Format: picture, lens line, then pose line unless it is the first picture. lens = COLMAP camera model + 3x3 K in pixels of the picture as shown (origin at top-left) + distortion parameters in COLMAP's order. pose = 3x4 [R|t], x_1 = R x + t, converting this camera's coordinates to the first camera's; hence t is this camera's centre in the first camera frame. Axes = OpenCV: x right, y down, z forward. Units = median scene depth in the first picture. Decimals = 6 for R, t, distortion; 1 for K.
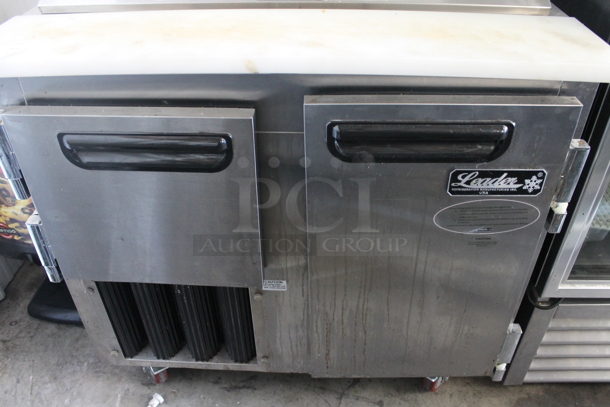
lens RADIAL K [[511.2, 0, 309.0], [0, 511.2, 202.5], [0, 0, 1]] dist [-0.166295, 0.142821]
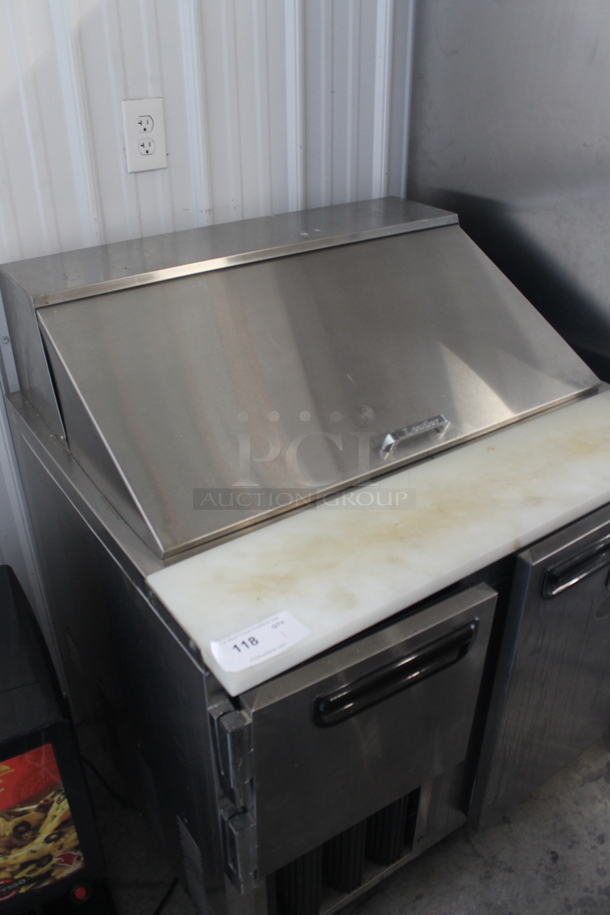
lens RADIAL K [[766.9, 0, 305.0], [0, 766.9, 457.5], [0, 0, 1]] dist [-0.166295, 0.142821]
pose [[0.810122, -0.304426, 0.501027, -0.735722], [0.362283, 0.931863, -0.019580, -0.352495], [-0.460927, 0.197376, 0.865210, -0.083551]]
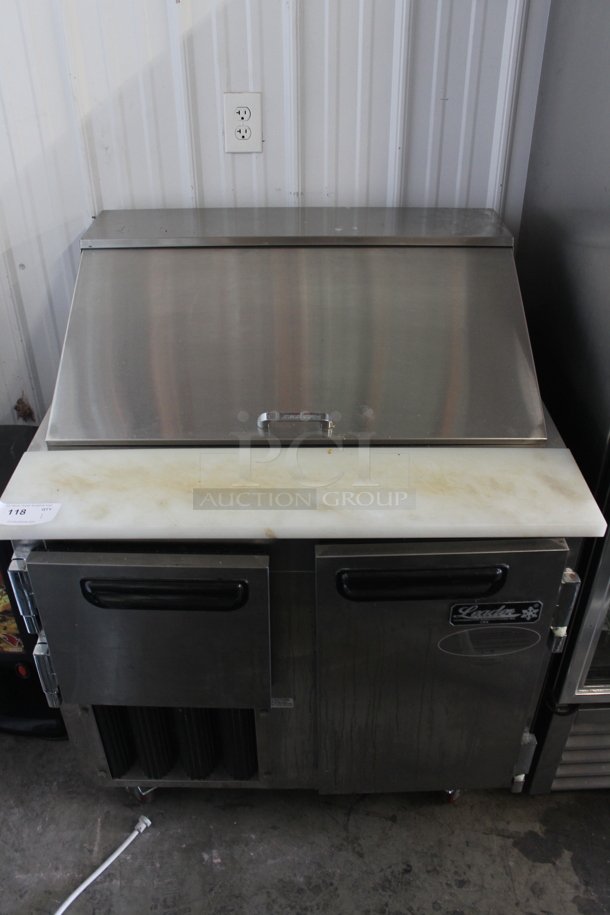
lens RADIAL K [[766.9, 0, 305.0], [0, 766.9, 457.5], [0, 0, 1]] dist [-0.166295, 0.142821]
pose [[0.999394, -0.018769, 0.029321, -0.053703], [0.020397, 0.998209, -0.056240, -0.218164], [-0.028213, 0.056804, 0.997987, -0.459267]]
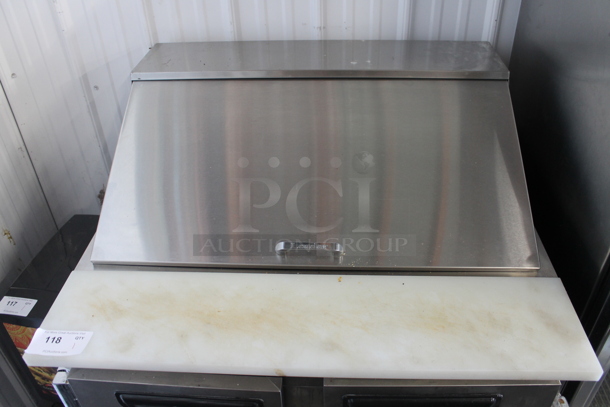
lens RADIAL K [[511.2, 0, 309.0], [0, 511.2, 202.5], [0, 0, 1]] dist [-0.166295, 0.142821]
pose [[0.999621, -0.005215, -0.027019, -0.007227], [0.004761, 0.999847, -0.016858, -0.418574], [0.027103, 0.016723, 0.999493, -0.128669]]
